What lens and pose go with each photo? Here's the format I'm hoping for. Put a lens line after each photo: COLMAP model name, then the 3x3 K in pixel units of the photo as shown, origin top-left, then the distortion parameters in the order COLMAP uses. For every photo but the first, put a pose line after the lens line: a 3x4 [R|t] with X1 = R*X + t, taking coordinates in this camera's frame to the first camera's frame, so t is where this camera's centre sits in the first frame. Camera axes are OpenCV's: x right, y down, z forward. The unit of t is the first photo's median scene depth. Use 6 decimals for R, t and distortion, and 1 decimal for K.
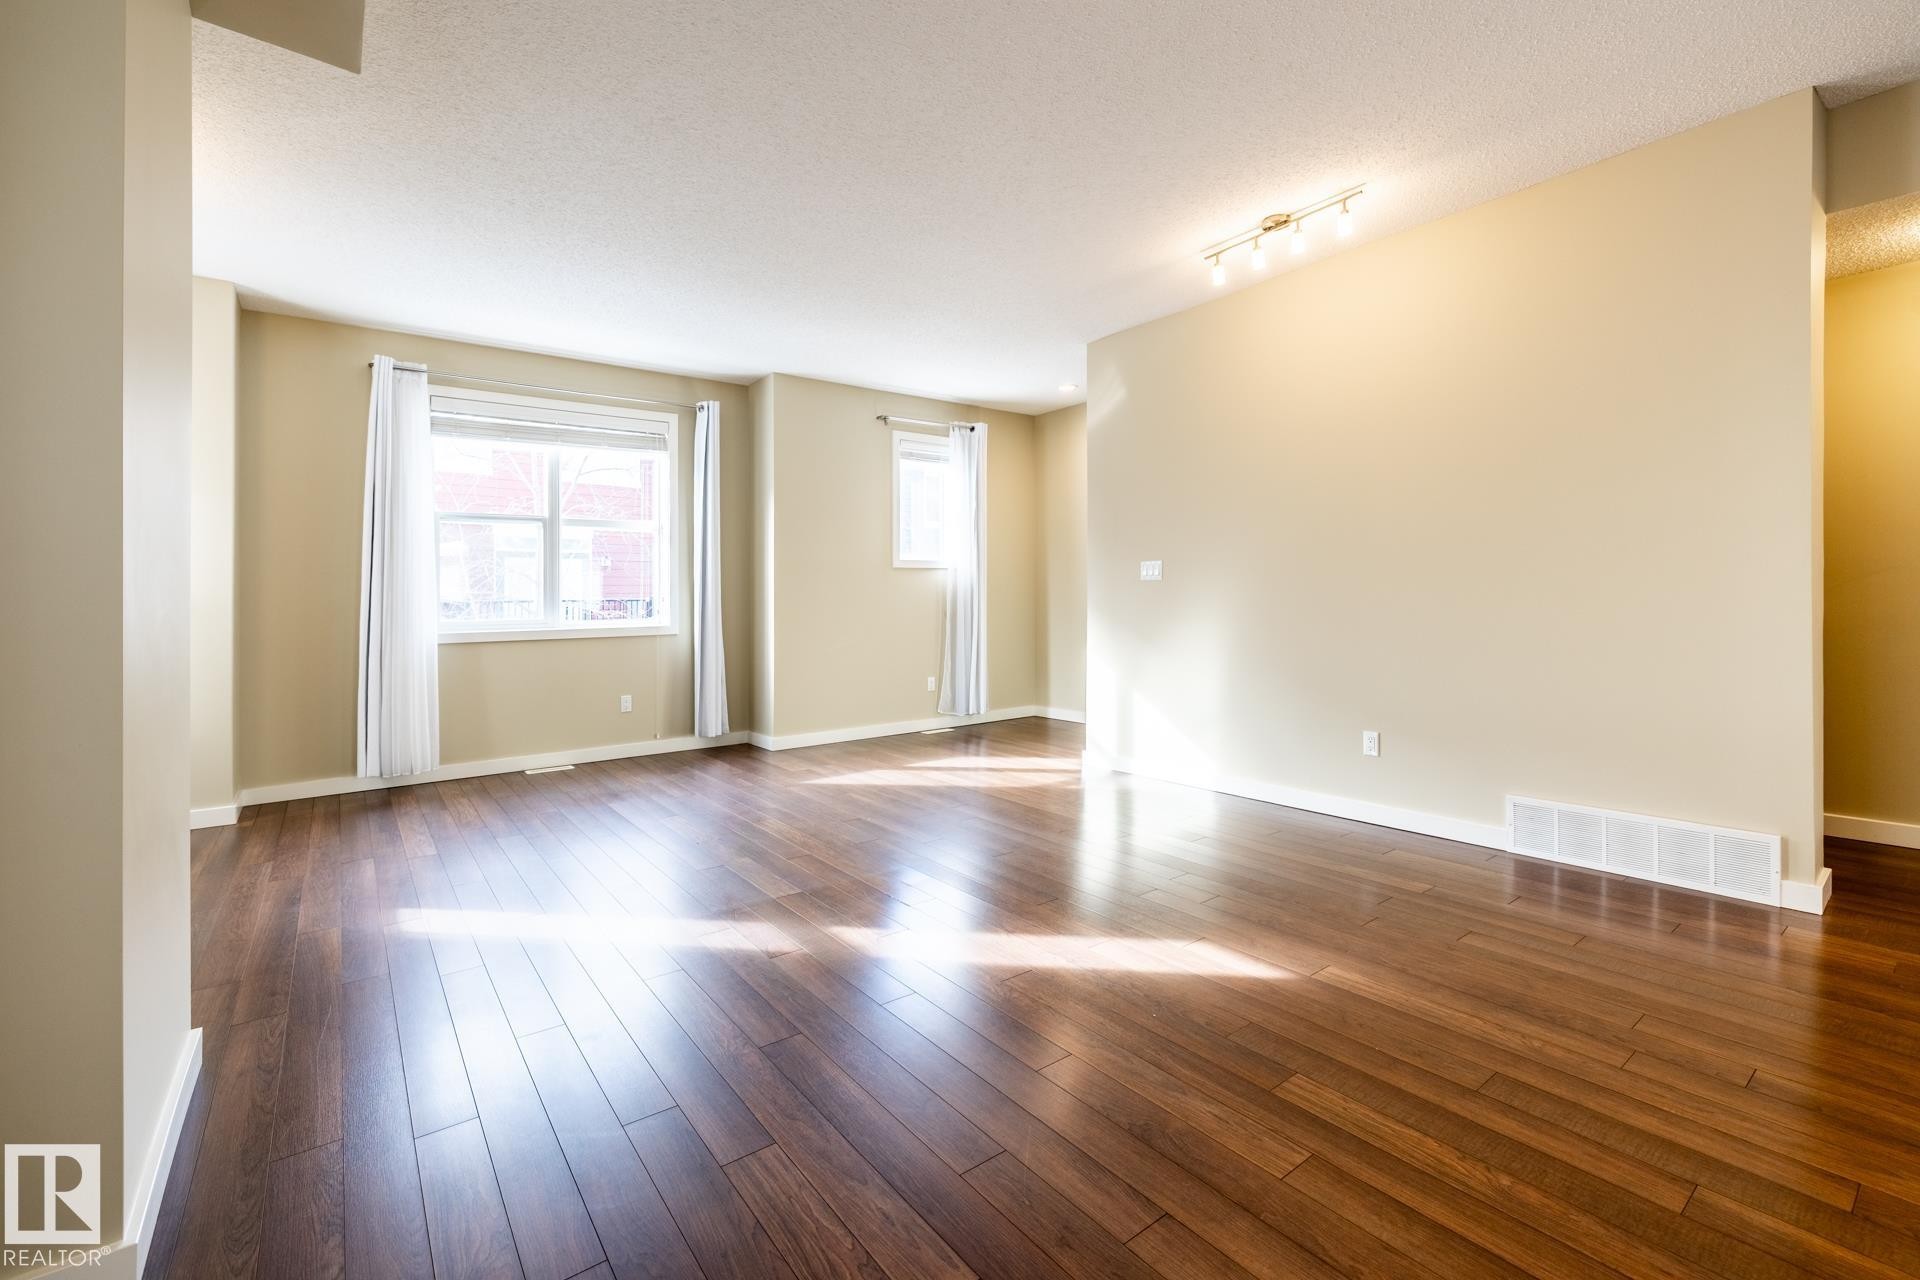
lens RADIAL K [[823.4, 0, 953.4], [0, 823.4, 605.8], [0, 0, 1]] dist [-0.001595, 0.000044]
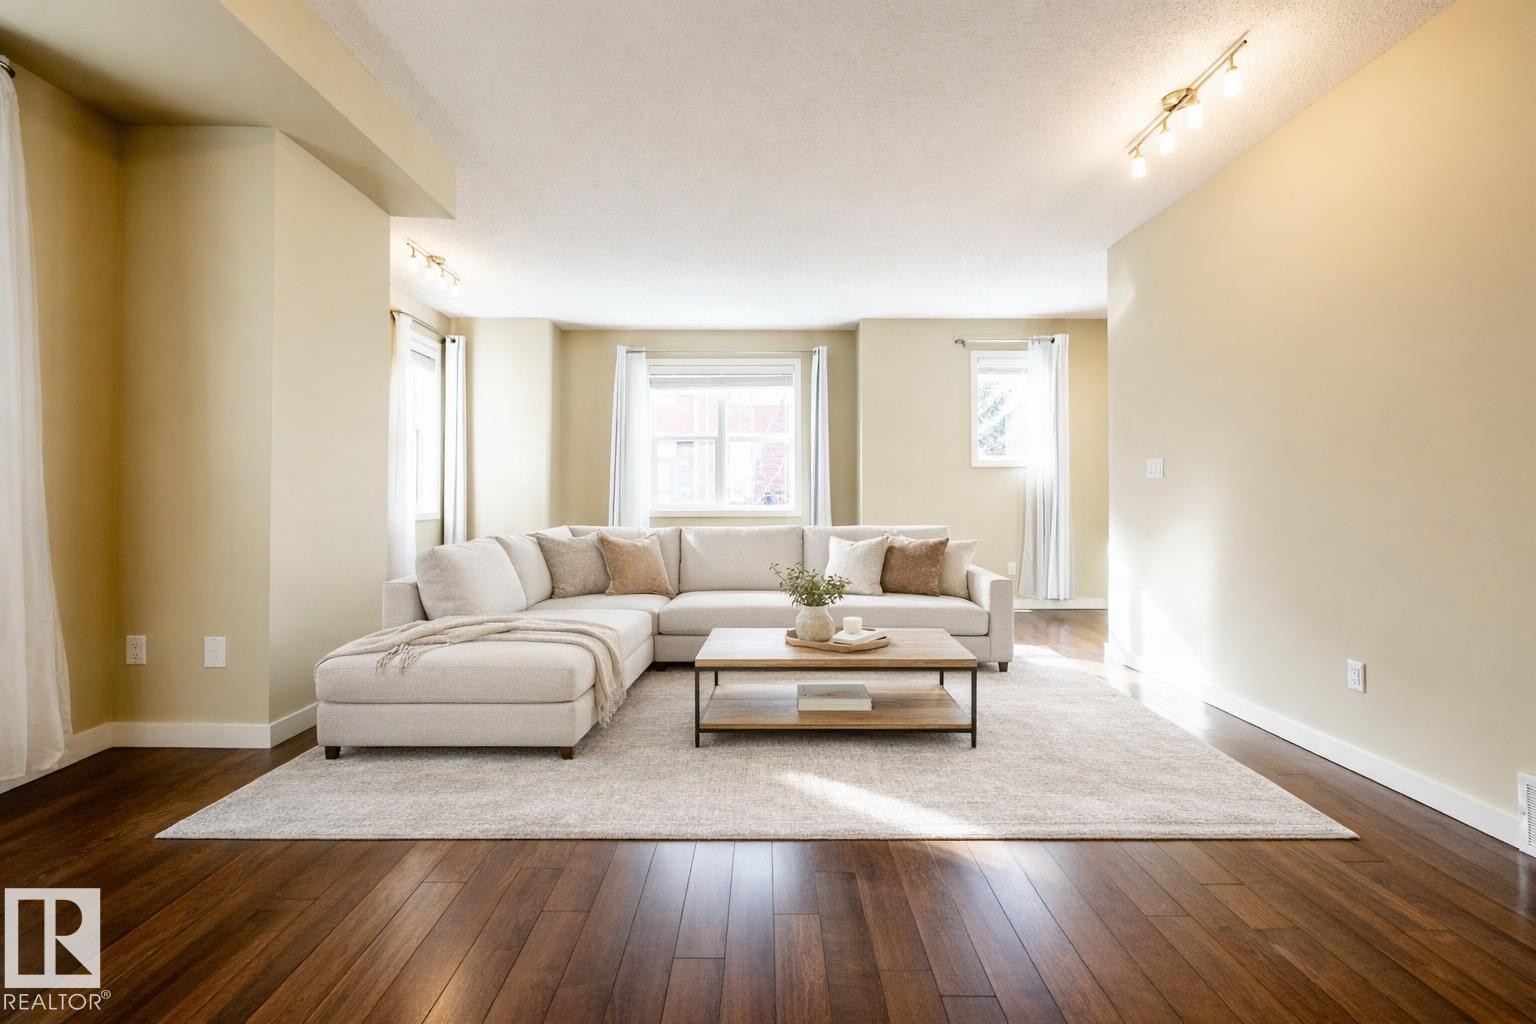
lens RADIAL K [[658.7, 0, 762.7], [0, 658.7, 484.7], [0, 0, 1]] dist [-0.001595, 0.000044]
pose [[0.803061, 0.005859, -0.595868, 0.284932], [-0.016670, 0.999781, -0.012635, -0.004195], [0.595663, 0.020080, 0.802983, 0.073346]]
